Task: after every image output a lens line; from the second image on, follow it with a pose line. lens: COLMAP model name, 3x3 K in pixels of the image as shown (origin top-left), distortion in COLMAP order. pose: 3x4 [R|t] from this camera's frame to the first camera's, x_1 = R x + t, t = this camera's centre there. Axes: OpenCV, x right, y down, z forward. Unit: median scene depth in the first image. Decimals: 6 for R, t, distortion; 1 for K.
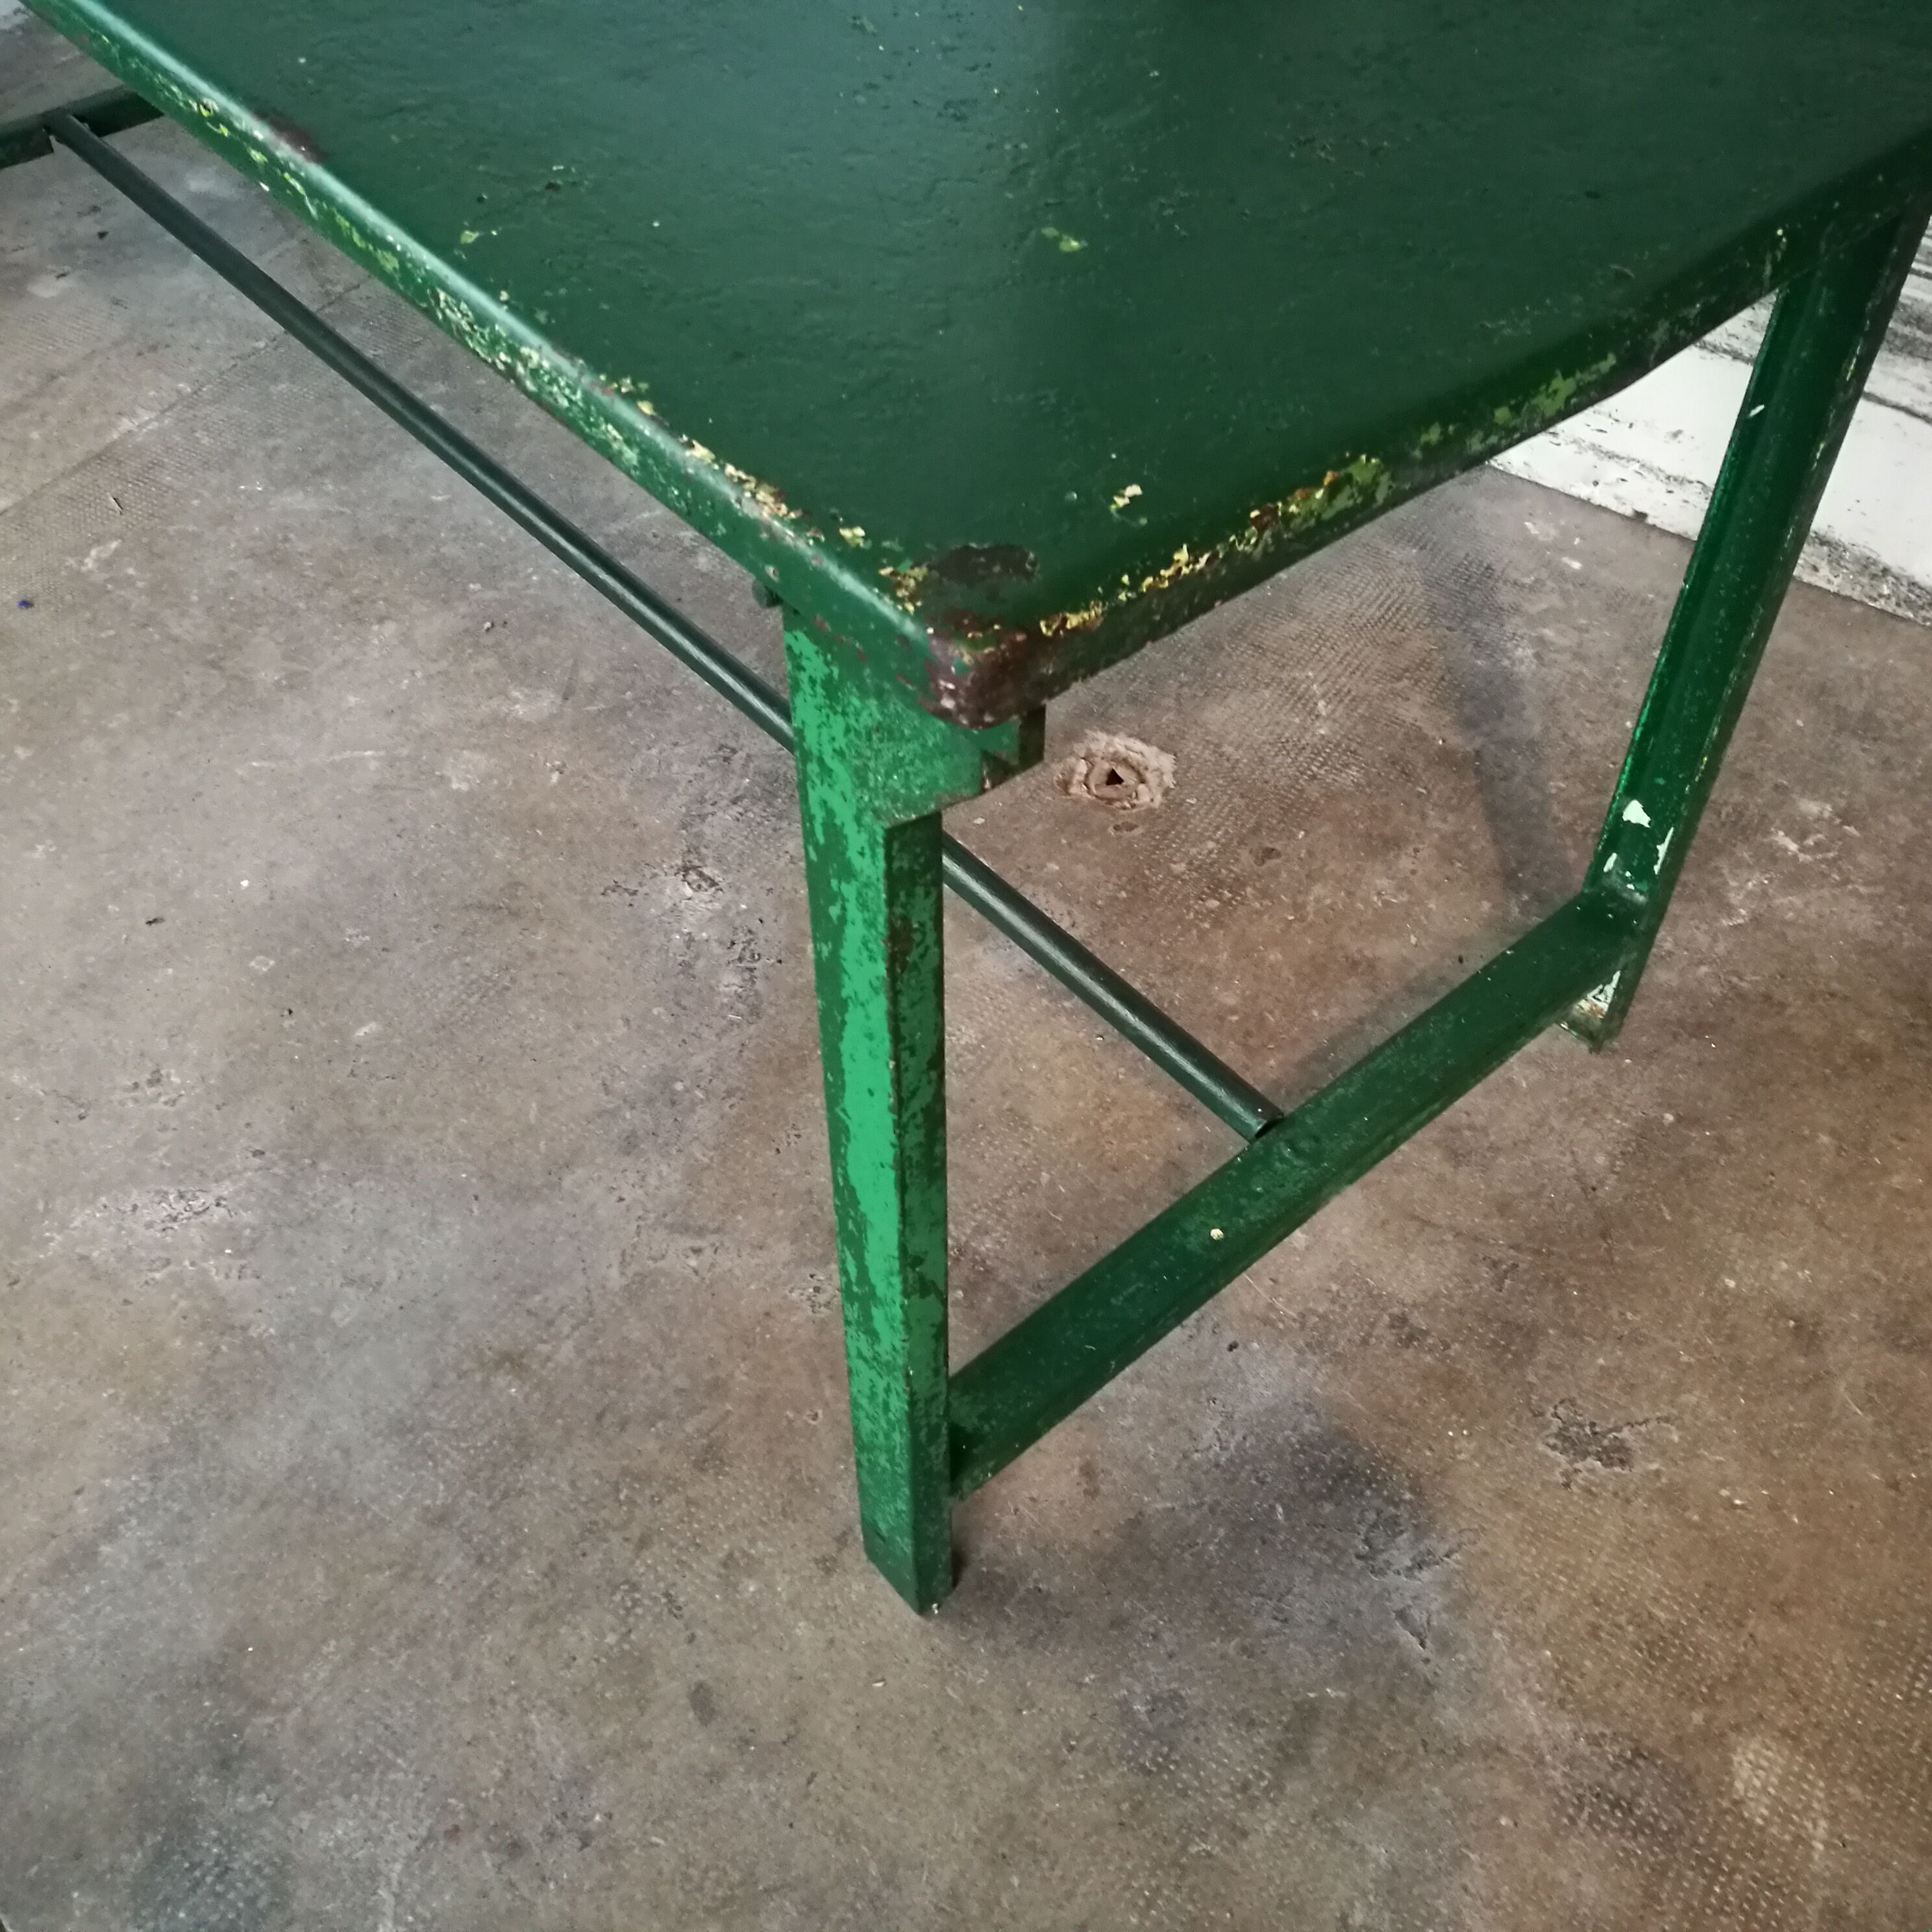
lens RADIAL K [[1973.7, 0, 958.7], [0, 1973.7, 973.1], [0, 0, 1]] dist [-0.010110, 0.000000]
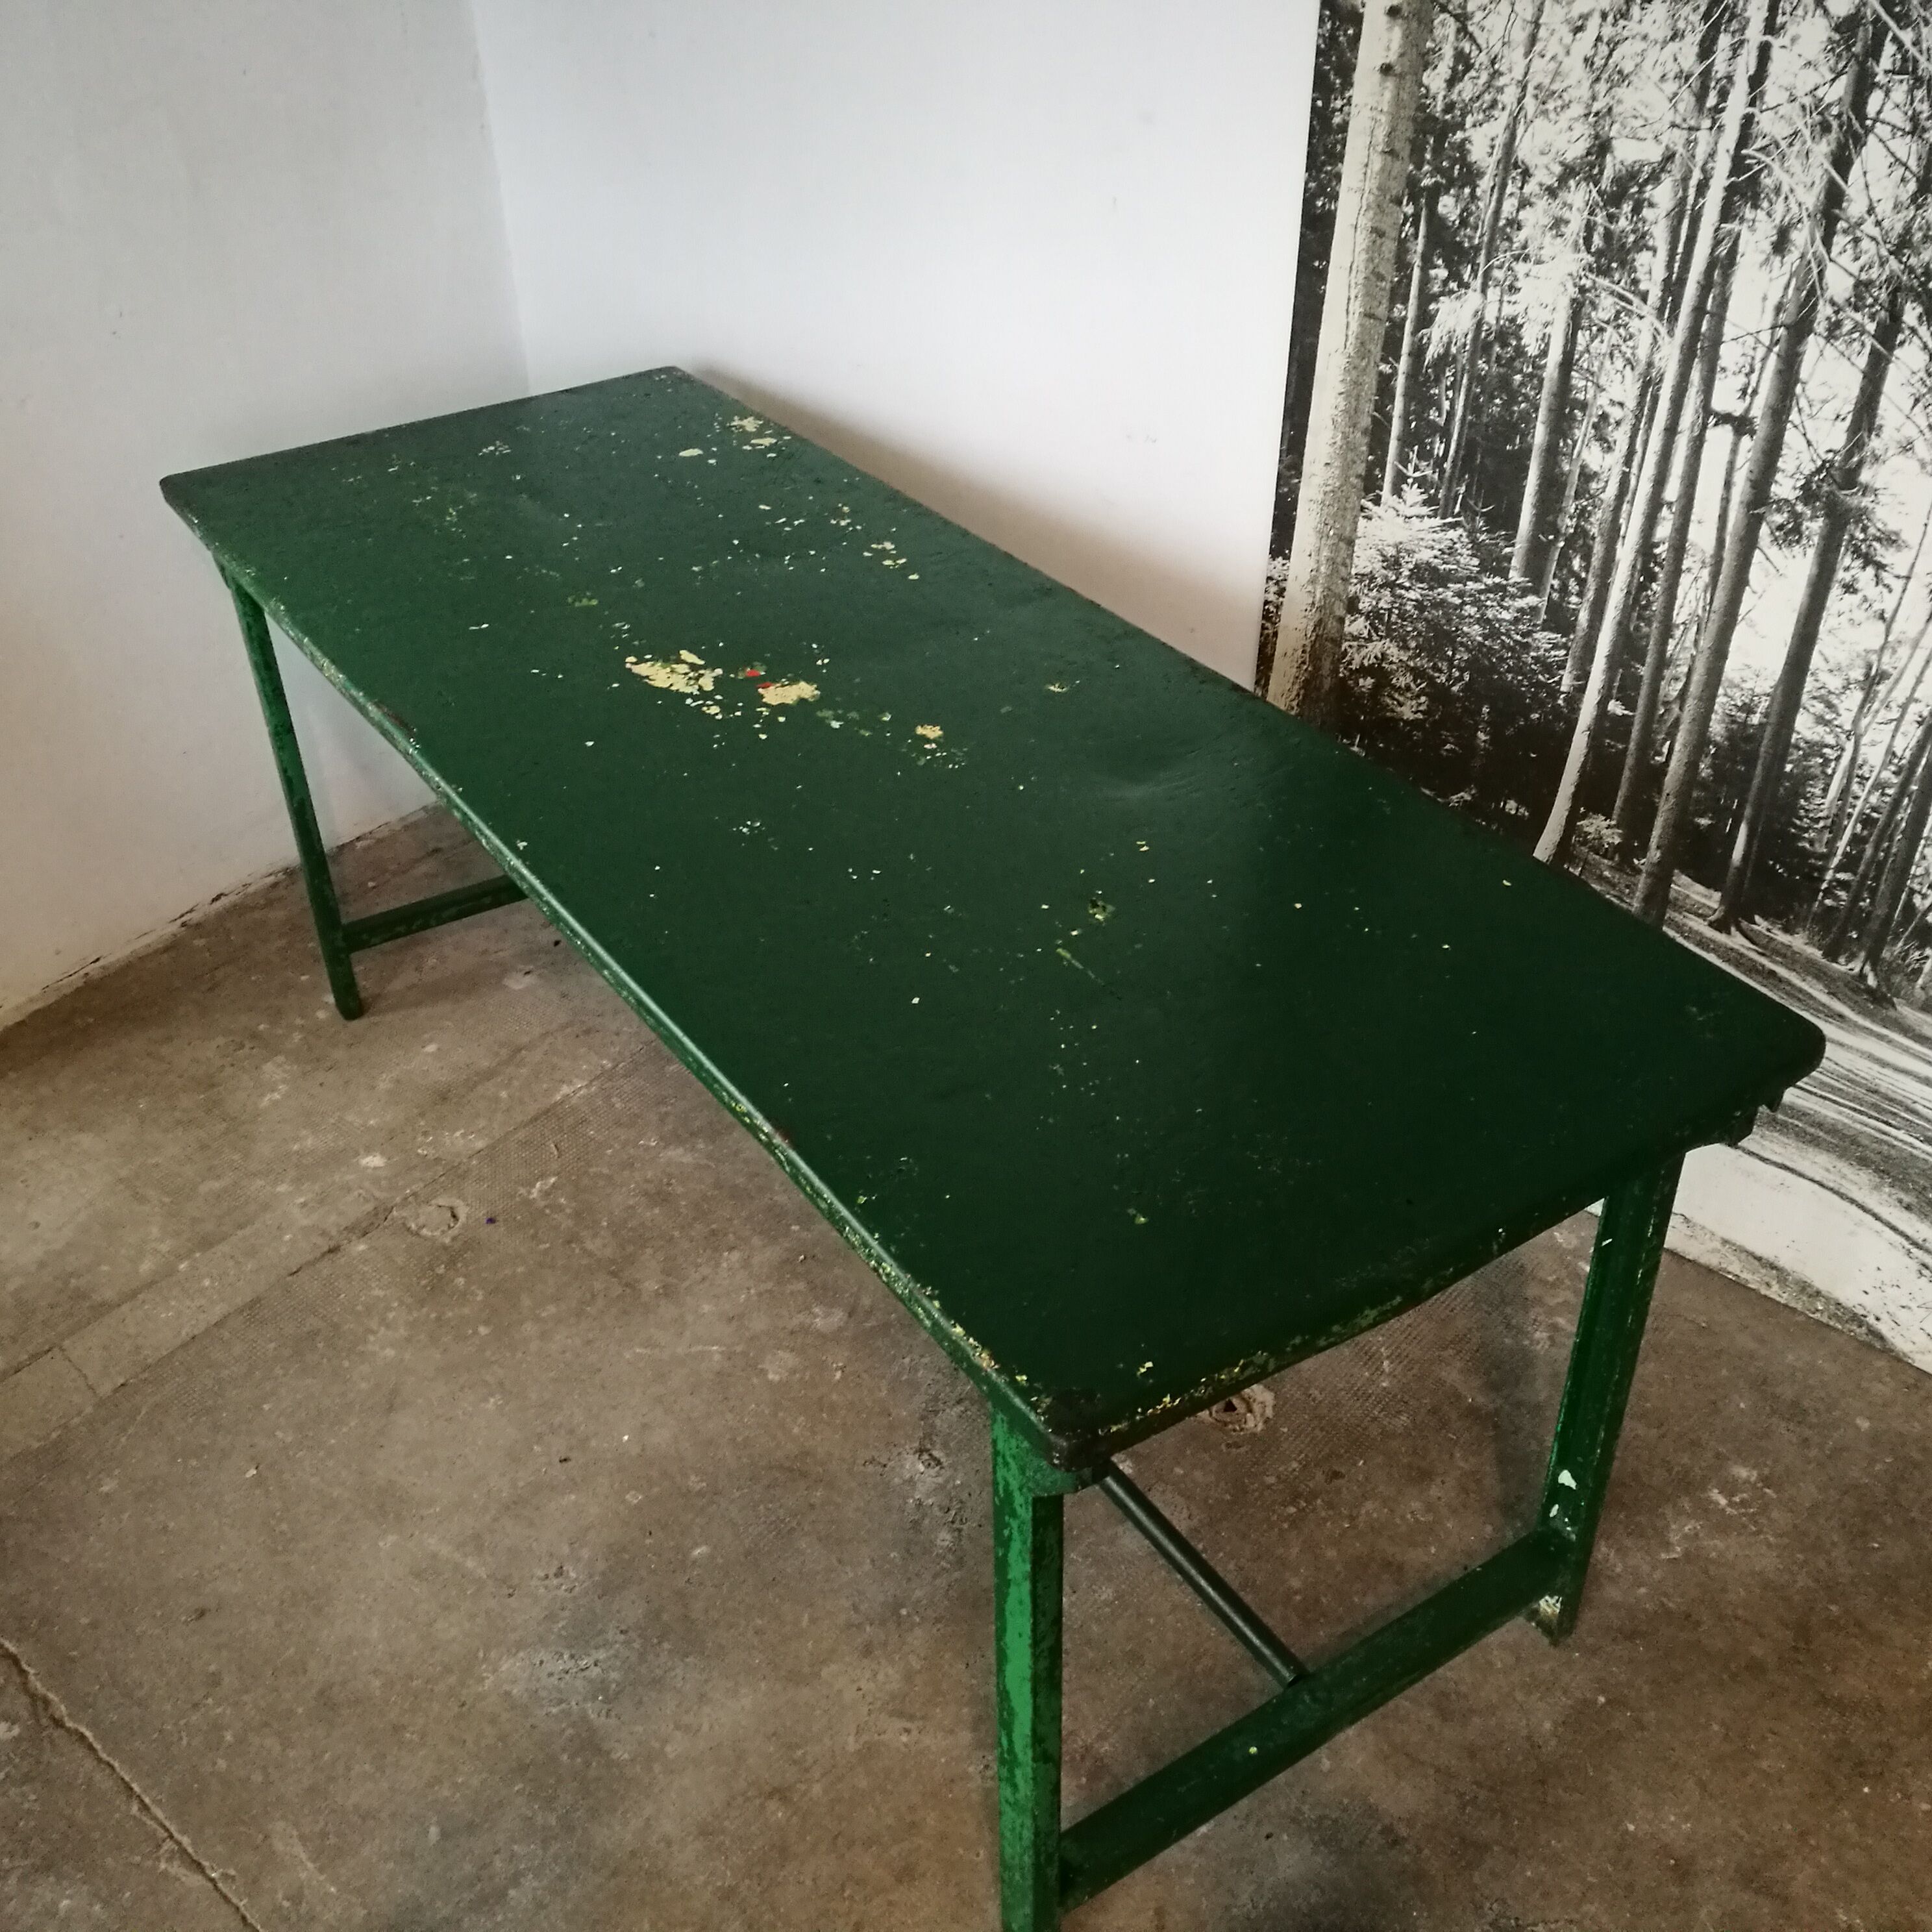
lens RADIAL K [[1973.7, 0, 999.2], [0, 1973.7, 971.2], [0, 0, 1]] dist [-0.010110, 0.000000]
pose [[0.992595, 0.059692, -0.105797, 0.052882], [-0.084395, 0.965290, -0.247171, -0.044759], [0.087370, 0.254269, 0.963179, -0.518659]]
